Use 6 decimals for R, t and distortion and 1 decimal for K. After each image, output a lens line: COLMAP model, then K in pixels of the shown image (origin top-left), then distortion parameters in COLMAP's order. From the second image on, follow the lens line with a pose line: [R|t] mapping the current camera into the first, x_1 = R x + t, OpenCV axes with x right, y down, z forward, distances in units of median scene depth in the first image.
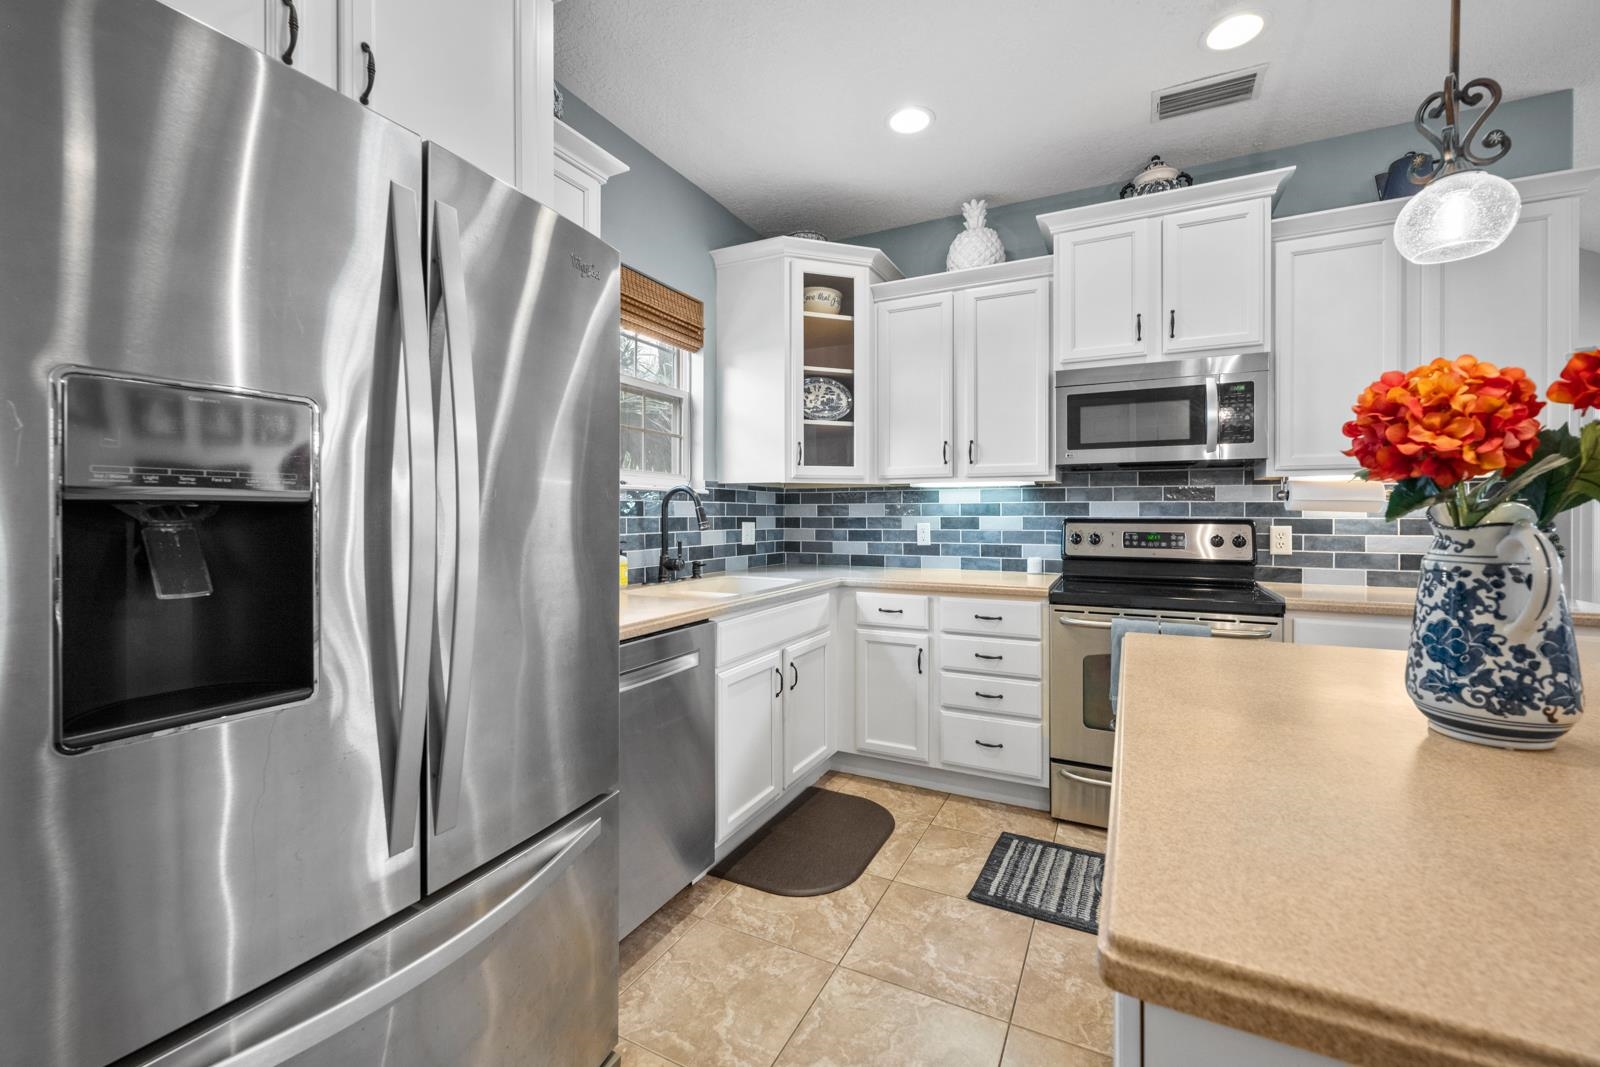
lens RADIAL K [[647.4, 0, 807.2], [0, 647.4, 517.0], [0, 0, 1]] dist [-0.002590, 0.000561]
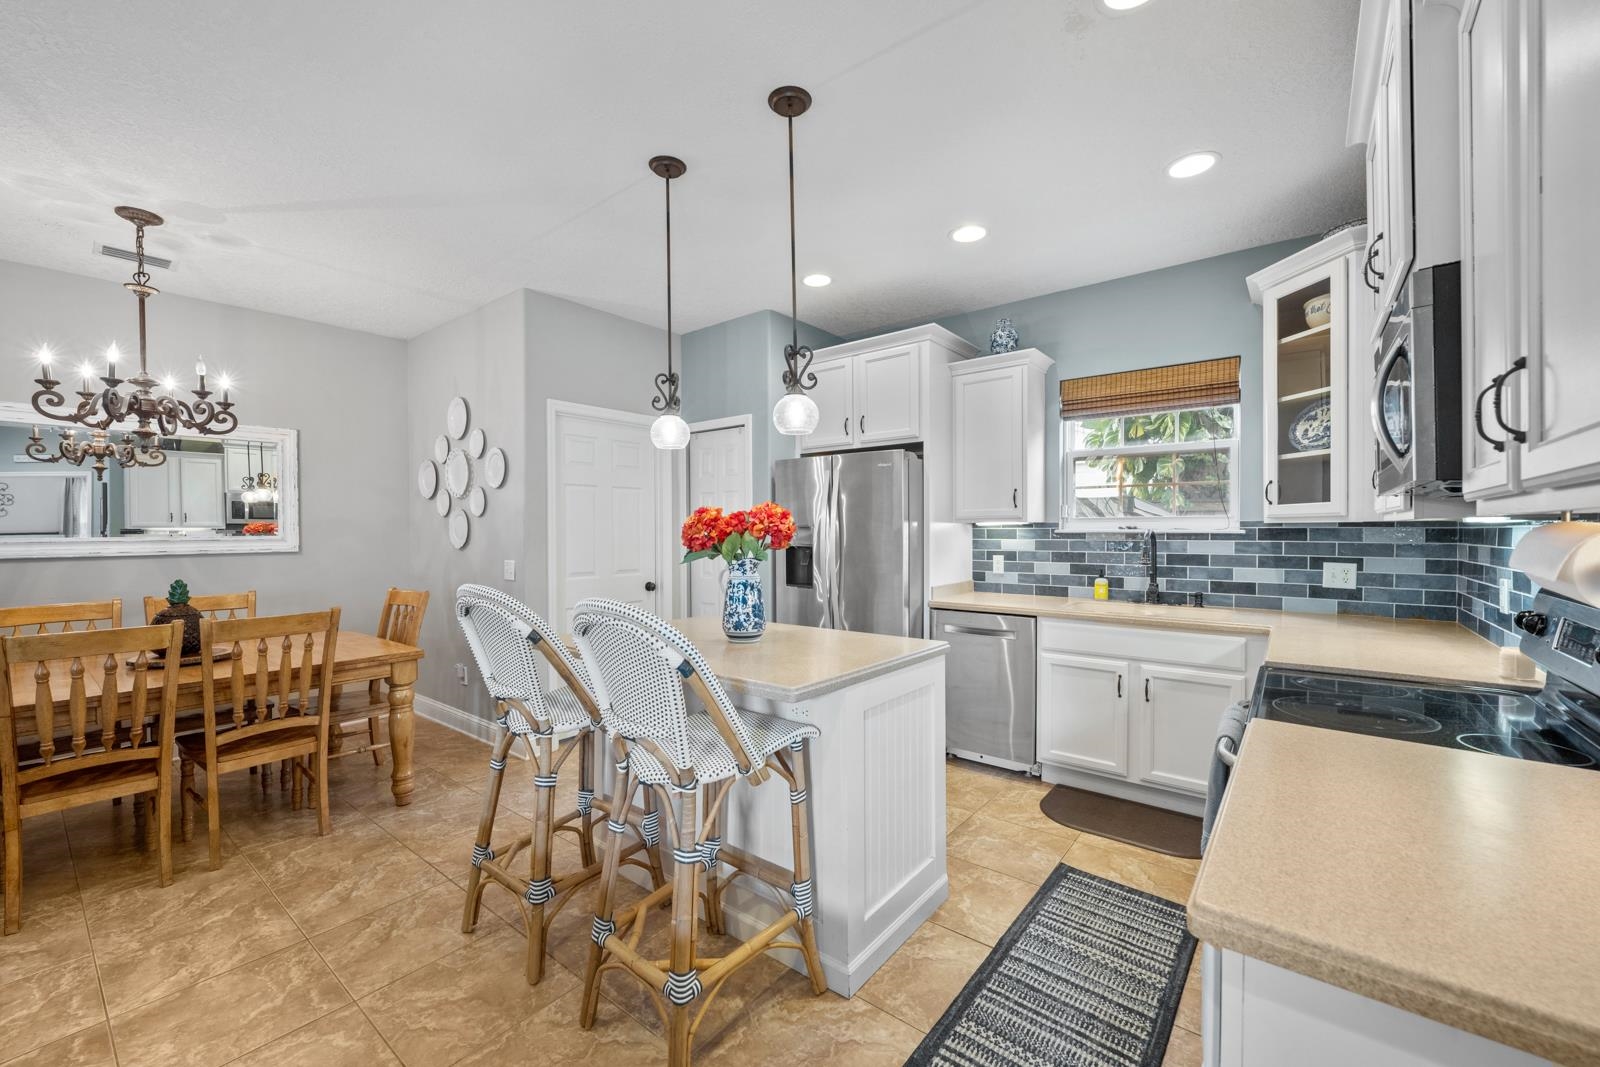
lens RADIAL K [[647.4, 0, 793.7], [0, 647.4, 544.0], [0, 0, 1]] dist [-0.002590, 0.000561]
pose [[-0.204651, 0.024368, -0.978532, 1.081936], [-0.000928, 0.999685, 0.025089, -0.046030], [0.978835, 0.006043, -0.204564, 0.511357]]
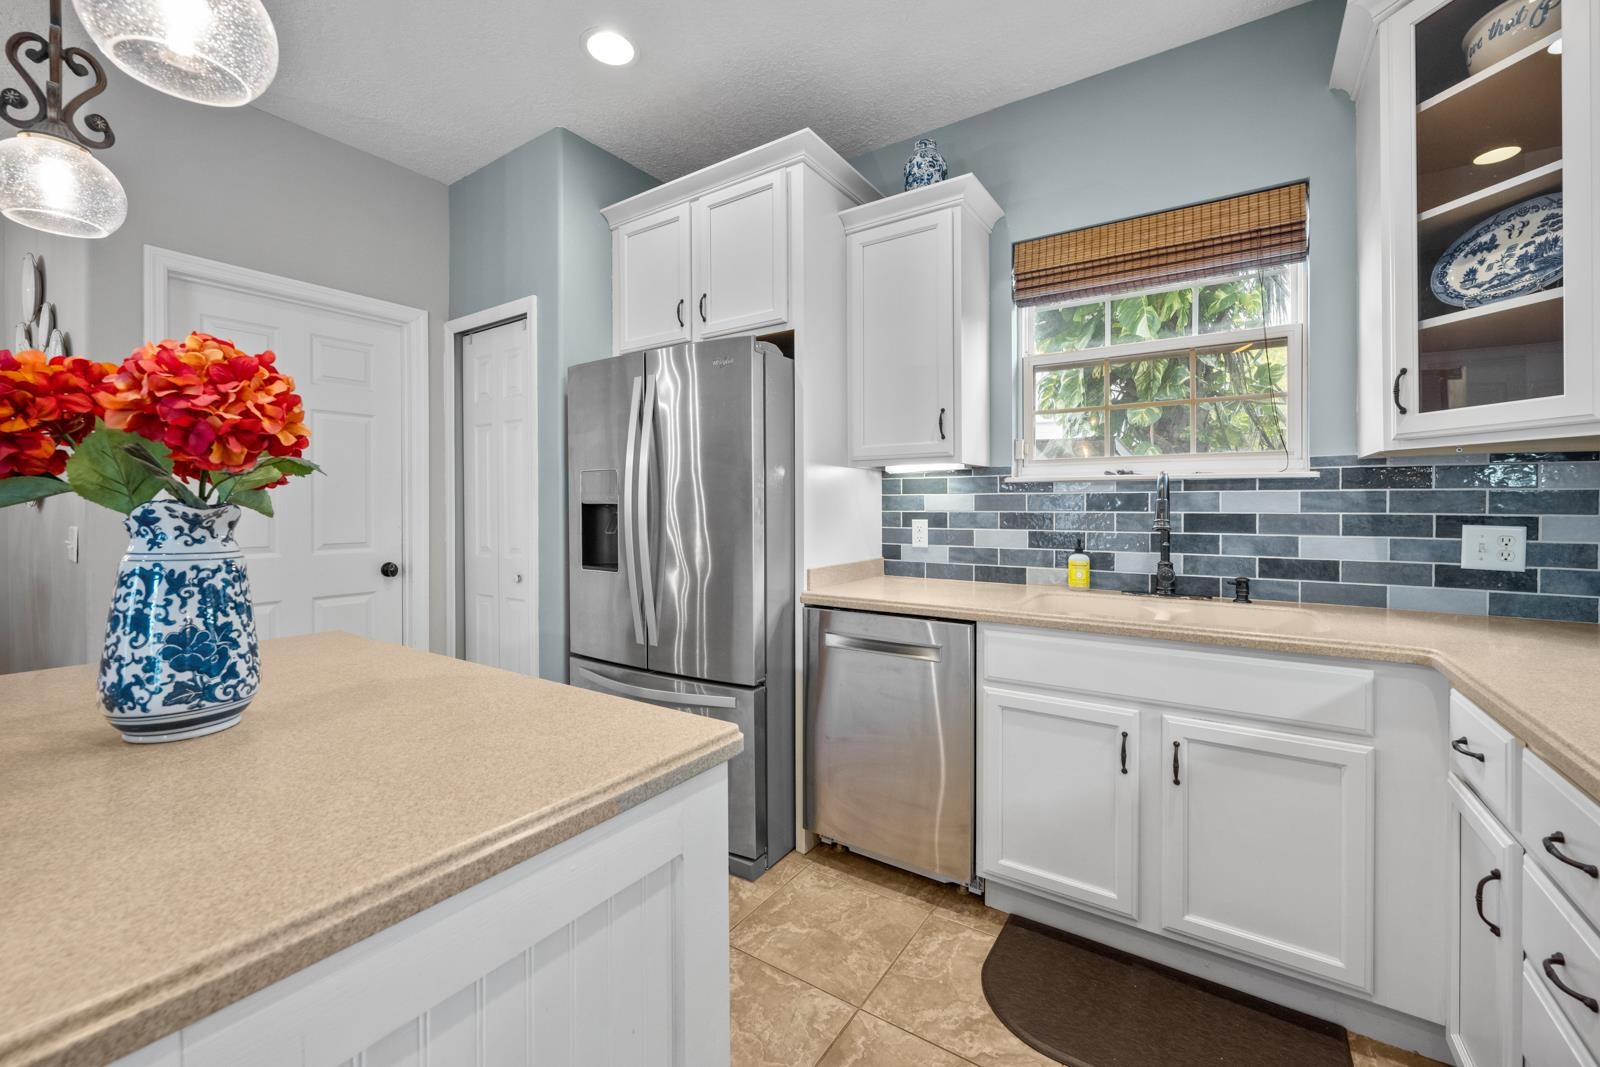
lens RADIAL K [[647.4, 0, 797.9], [0, 647.4, 514.2], [0, 0, 1]] dist [-0.002590, 0.000561]
pose [[-0.124889, 0.014076, -0.992071, 0.555140], [-0.003402, 0.999887, 0.014615, -0.007691], [0.992165, 0.005200, -0.124827, 0.599855]]
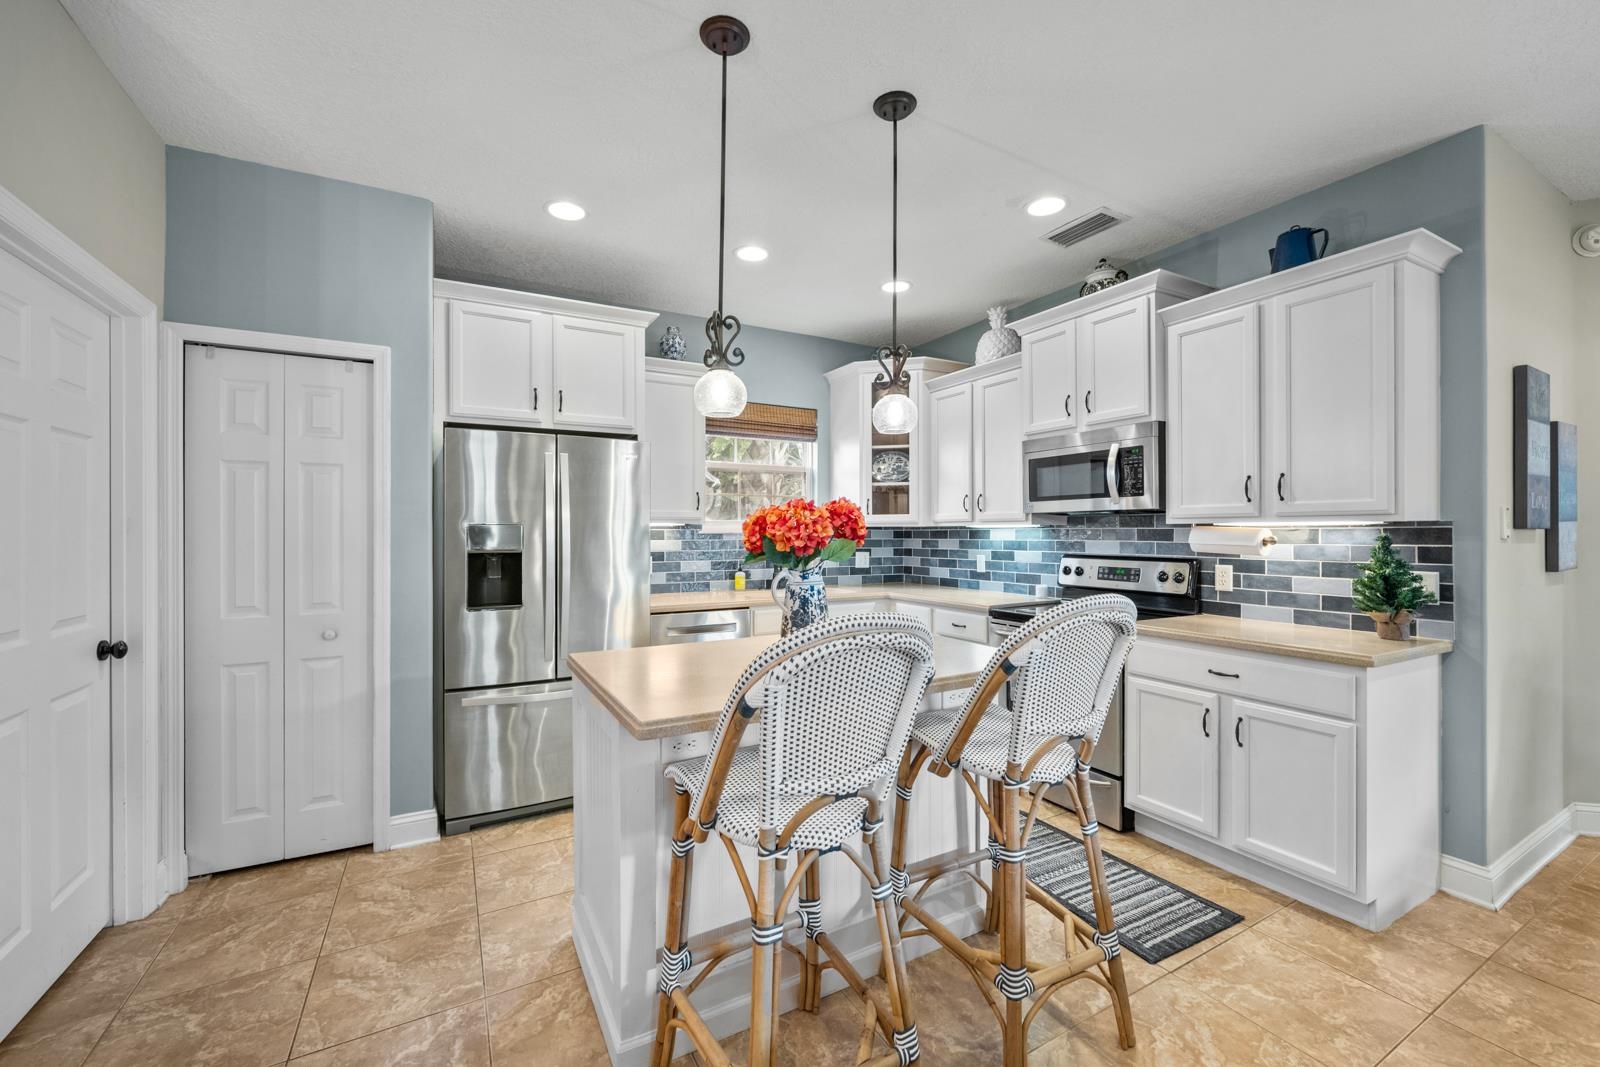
lens RADIAL K [[647.4, 0, 803.2], [0, 647.4, 532.9], [0, 0, 1]] dist [-0.002590, 0.000561]
pose [[0.830204, -0.000771, -0.557459, 0.688777], [-0.001225, 0.999994, -0.003208, -0.033968], [0.557458, 0.003346, 0.830198, -0.299127]]
